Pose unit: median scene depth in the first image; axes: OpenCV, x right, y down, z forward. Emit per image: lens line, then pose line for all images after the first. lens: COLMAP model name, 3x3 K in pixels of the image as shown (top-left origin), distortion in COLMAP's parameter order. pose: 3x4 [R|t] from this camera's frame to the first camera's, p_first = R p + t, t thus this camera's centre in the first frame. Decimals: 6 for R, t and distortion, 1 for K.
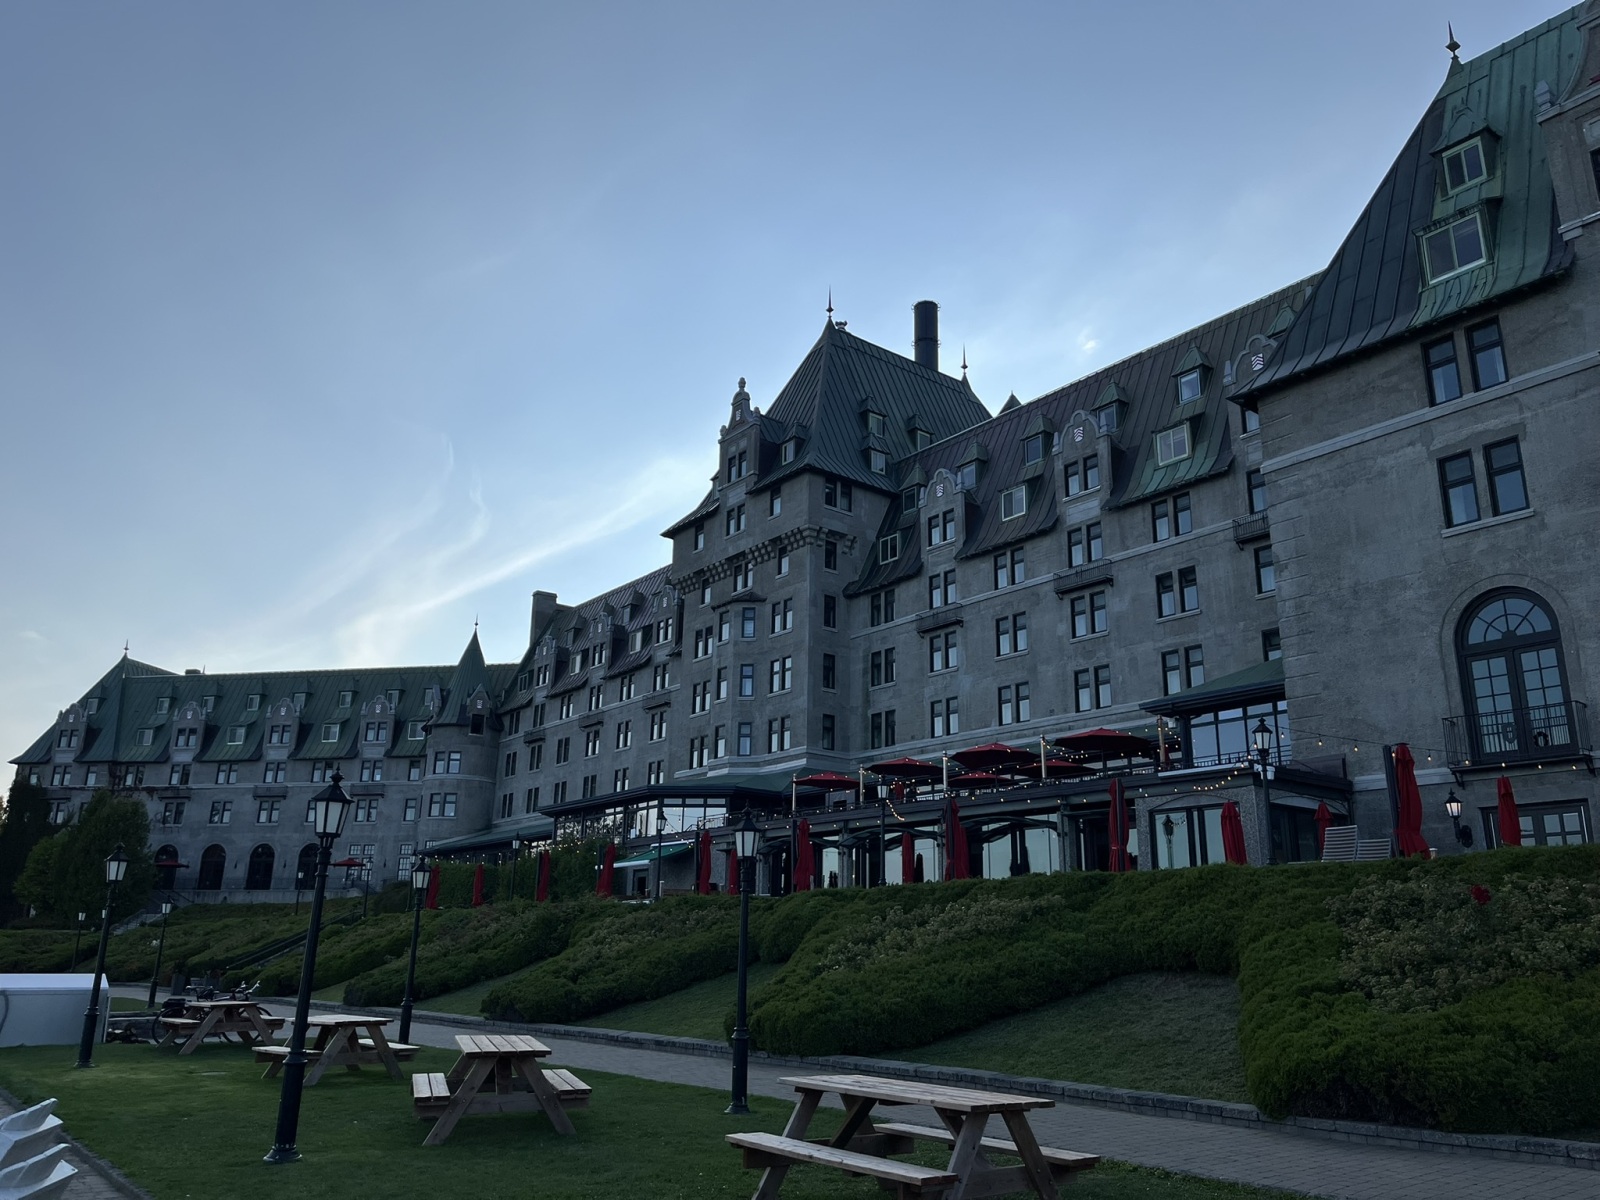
lens RADIAL K [[1216.6, 0, 800.0], [0, 1216.6, 600.0], [0, 0, 1]] dist [0.053149, 0.000739]
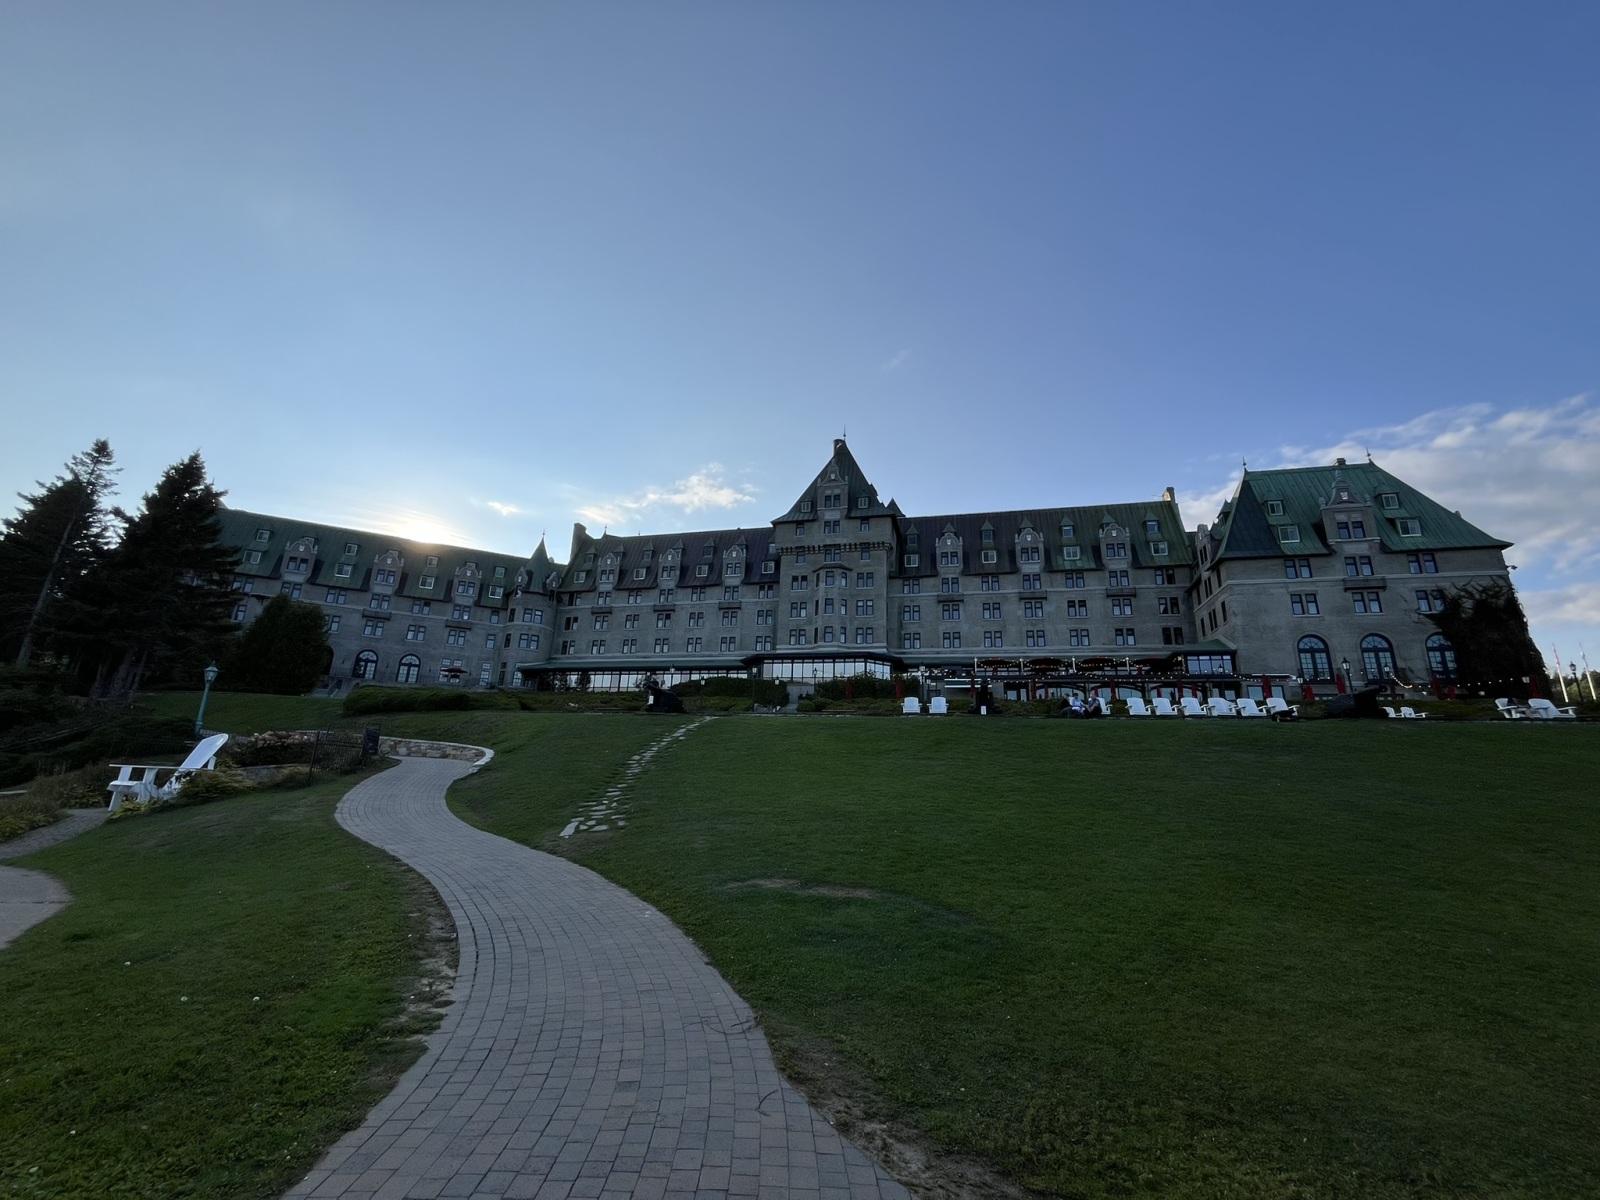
lens RADIAL K [[648.4, 0, 800.0], [0, 648.4, 600.0], [0, 0, 1]] dist [0.000138, -0.000043]
pose [[0.790887, 0.179216, 0.585132, -0.751940], [-0.194615, 0.980175, -0.037162, 0.109414], [-0.580192, -0.084484, 0.810086, 0.149273]]
